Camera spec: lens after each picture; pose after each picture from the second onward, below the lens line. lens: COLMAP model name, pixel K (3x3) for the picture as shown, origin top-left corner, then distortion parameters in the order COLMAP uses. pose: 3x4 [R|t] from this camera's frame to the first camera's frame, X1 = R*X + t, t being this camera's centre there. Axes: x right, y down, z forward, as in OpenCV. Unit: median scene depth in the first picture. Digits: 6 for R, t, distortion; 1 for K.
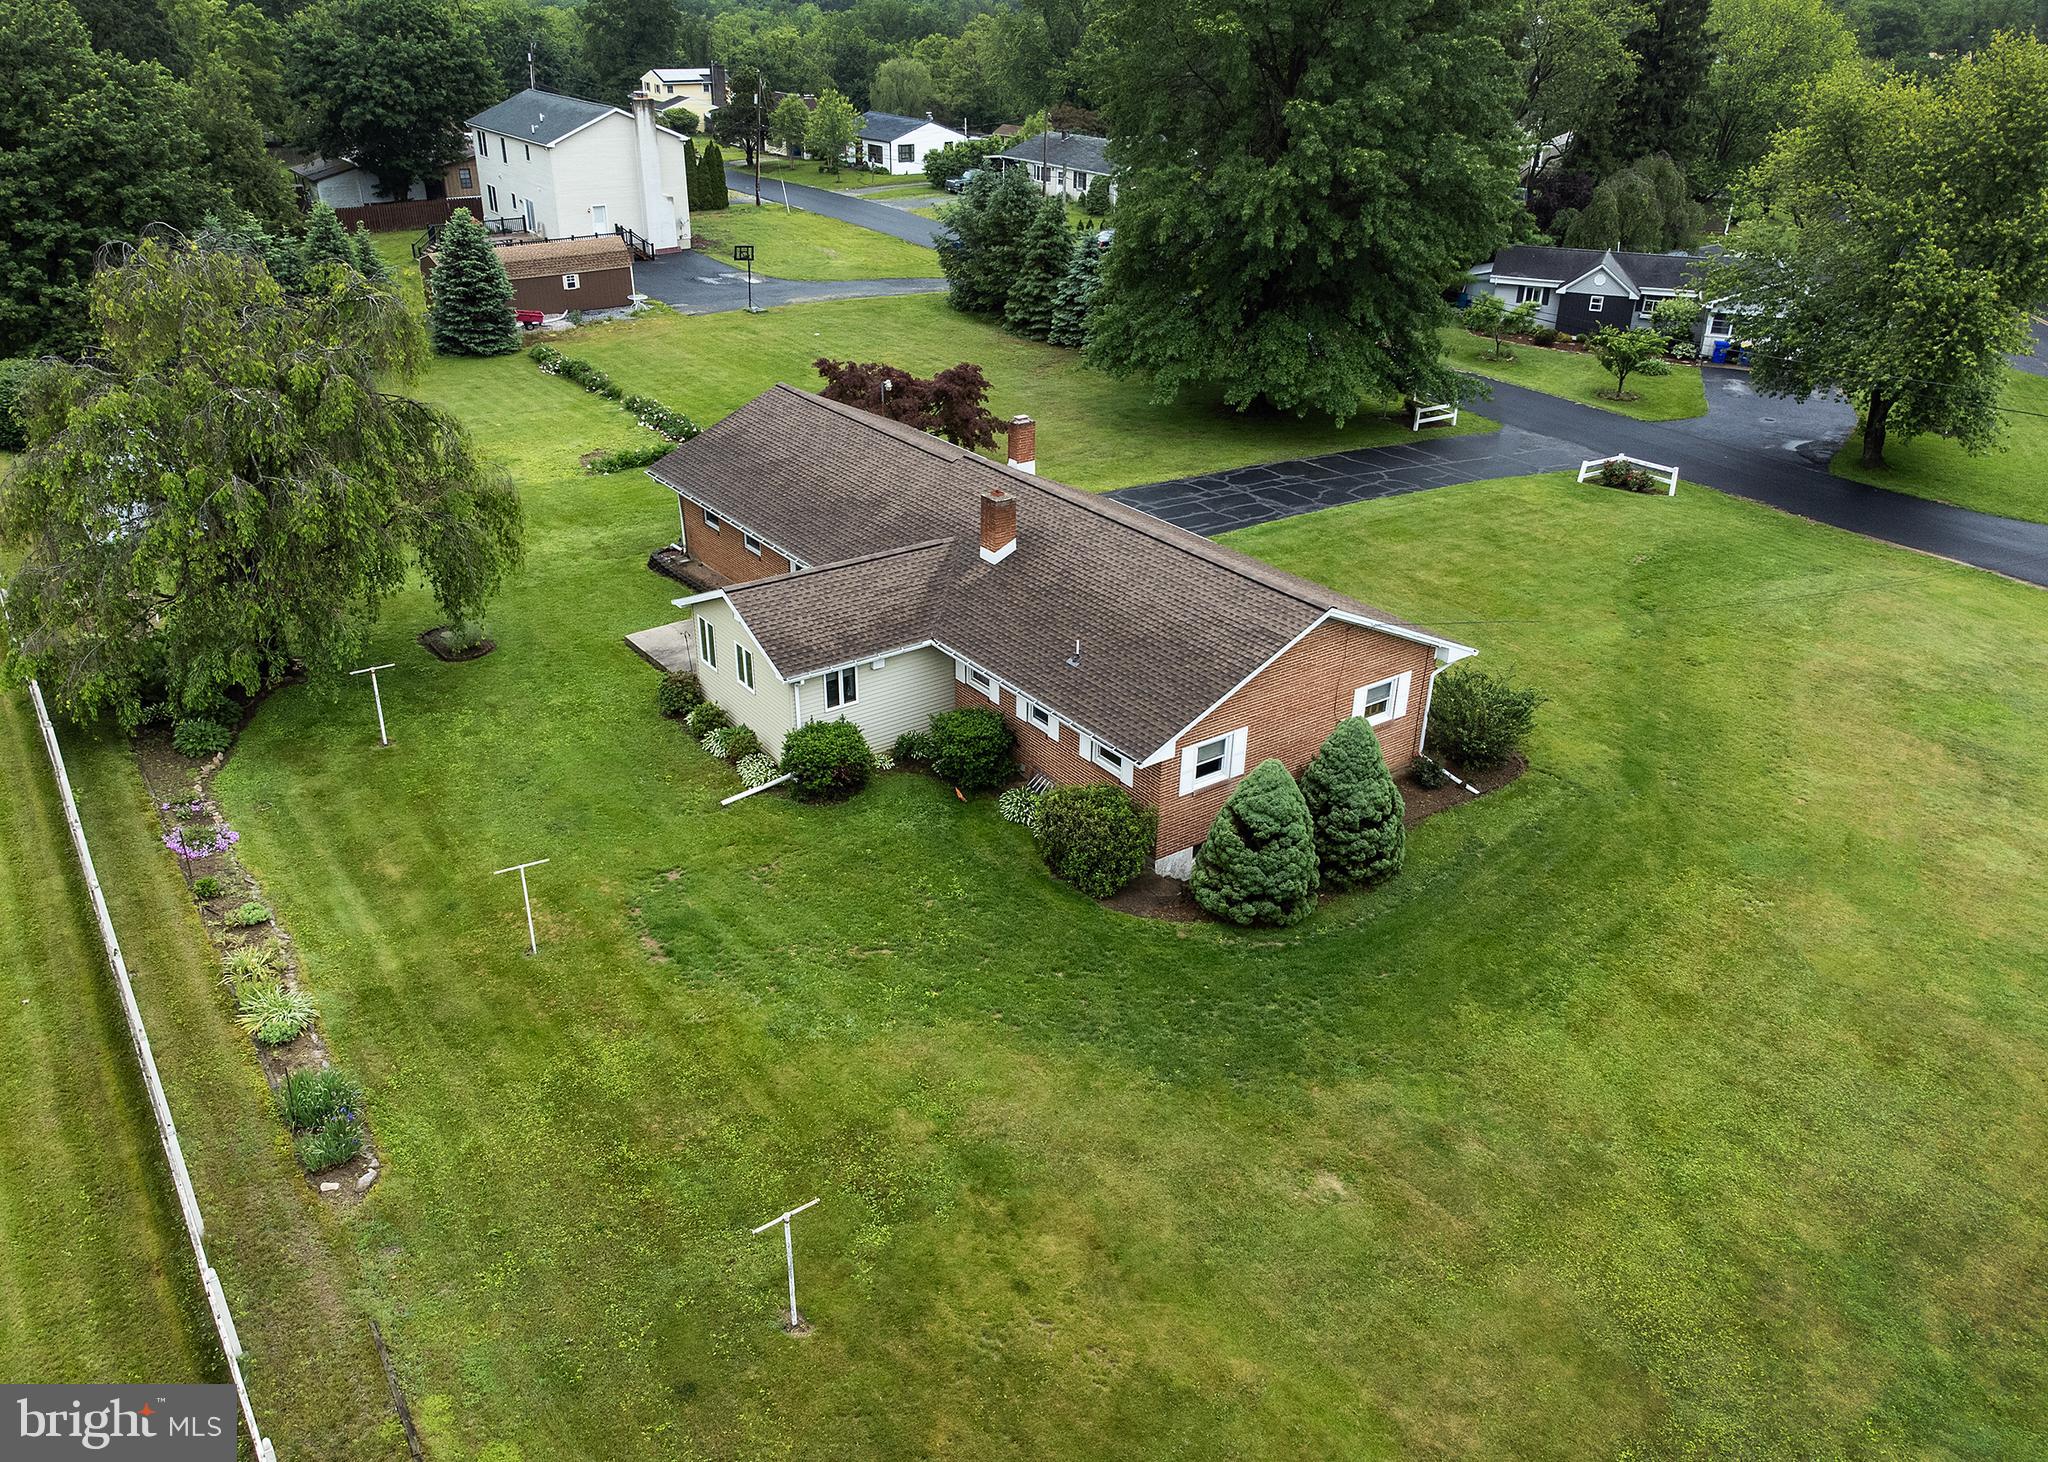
lens RADIAL K [[1532.1, 0, 1024.0], [0, 1532.1, 731.0], [0, 0, 1]] dist [0.019619, -0.002451]
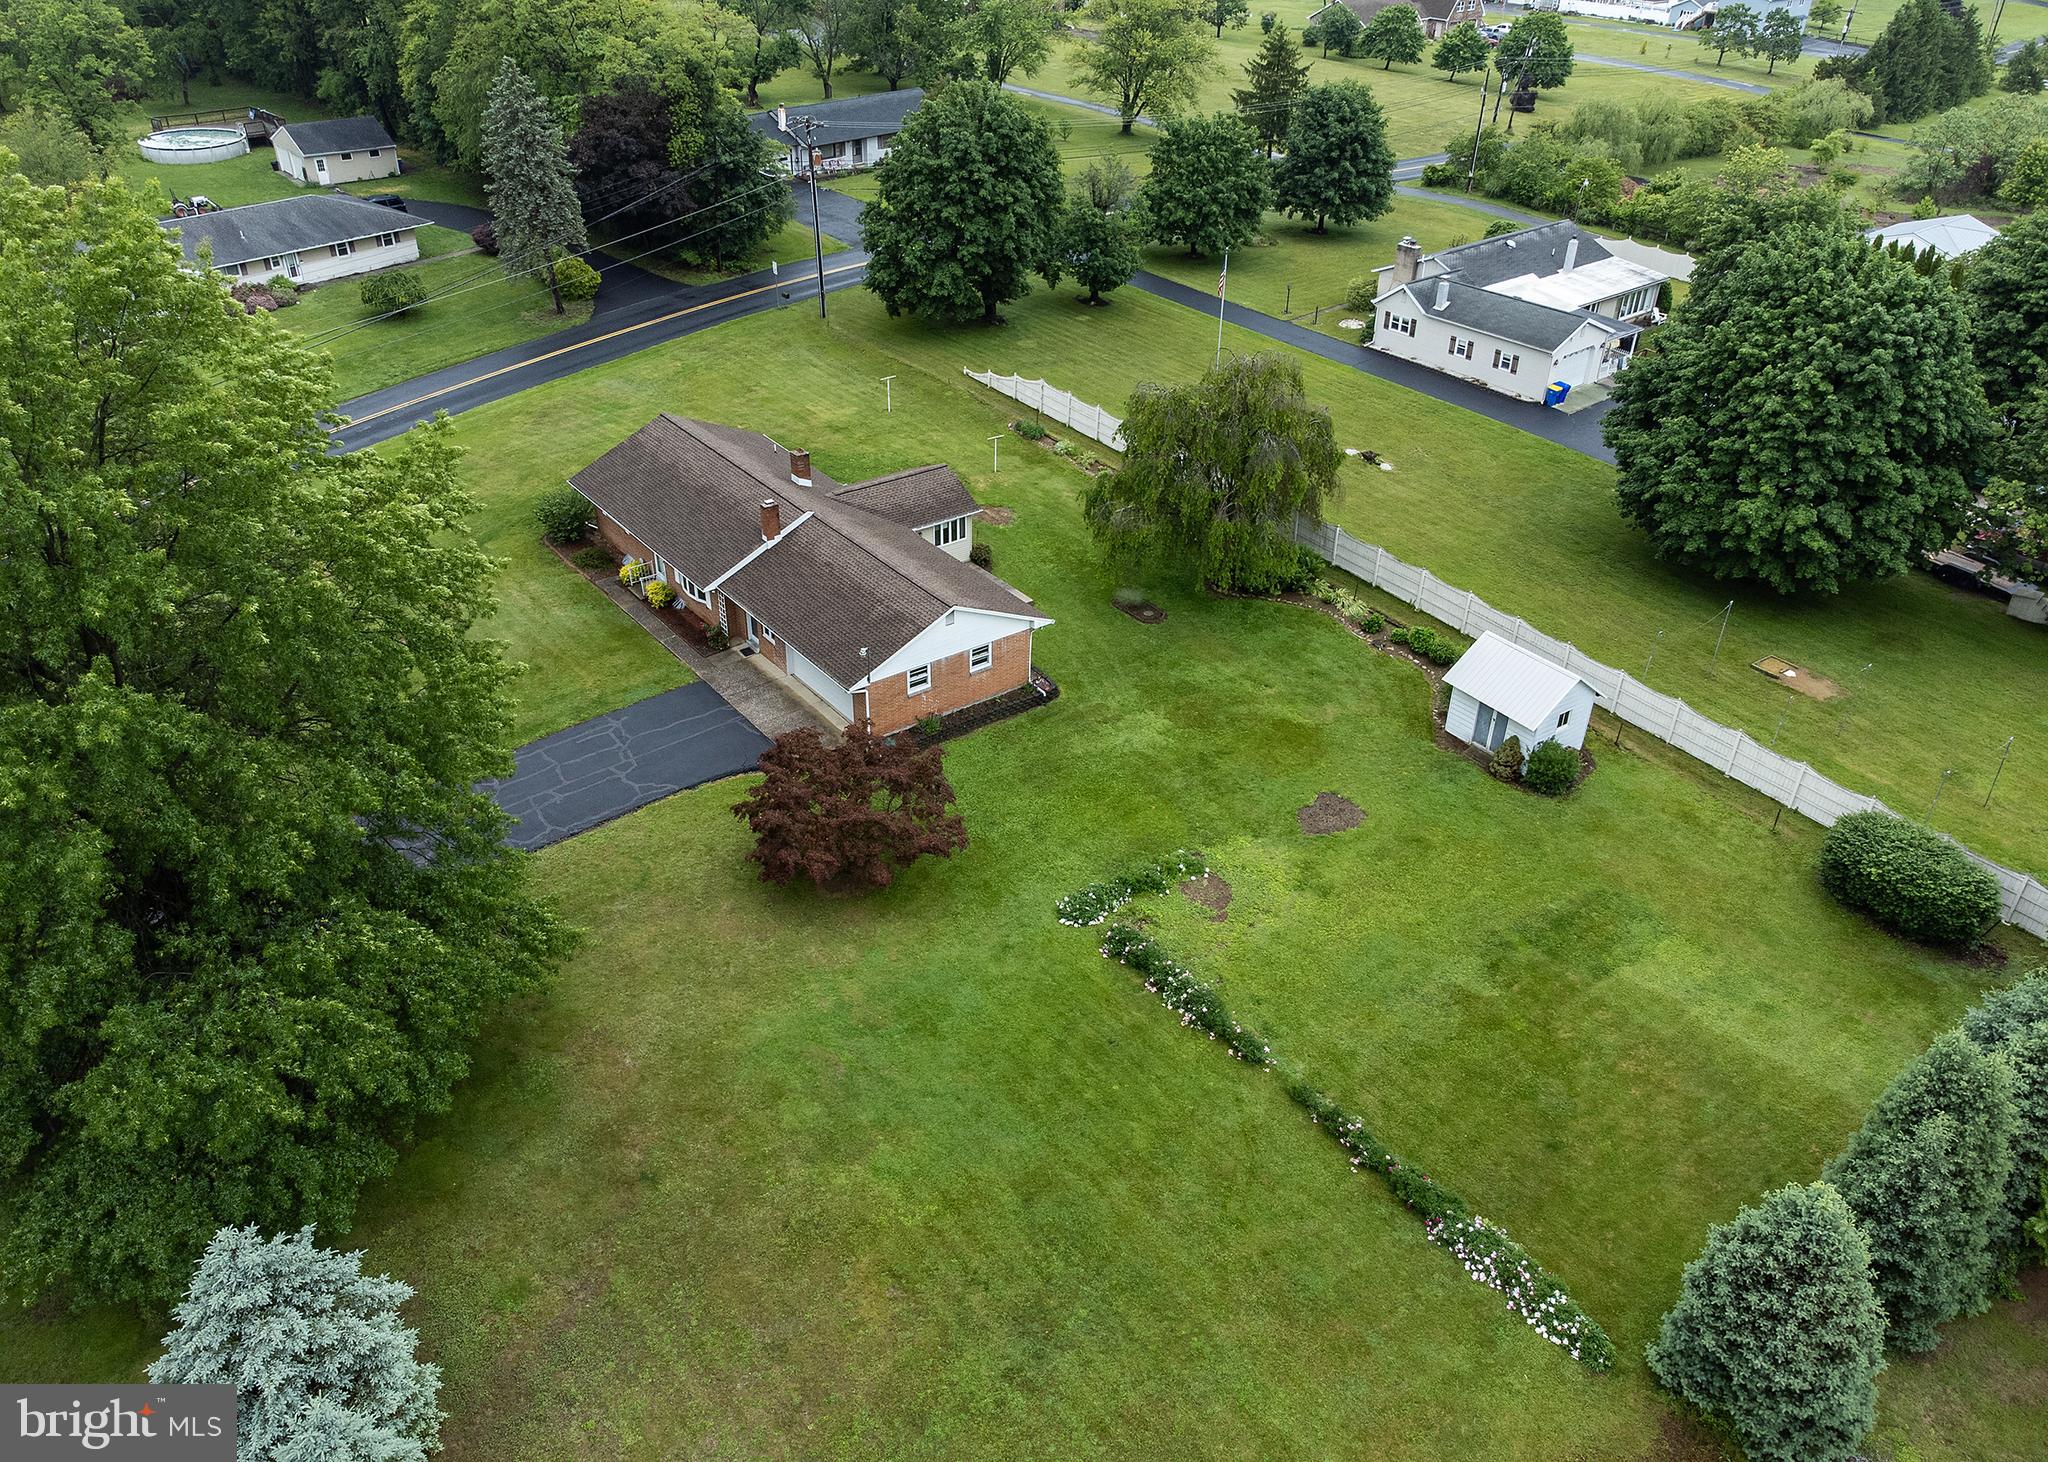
lens RADIAL K [[1532.1, 0, 1024.0], [0, 1532.1, 731.0], [0, 0, 1]] dist [0.019619, -0.002451]
pose [[-0.999583, -0.020378, -0.020478, -0.216811], [-0.028008, 0.509883, 0.859788, -1.341121], [-0.007079, 0.860002, -0.510241, 1.898728]]
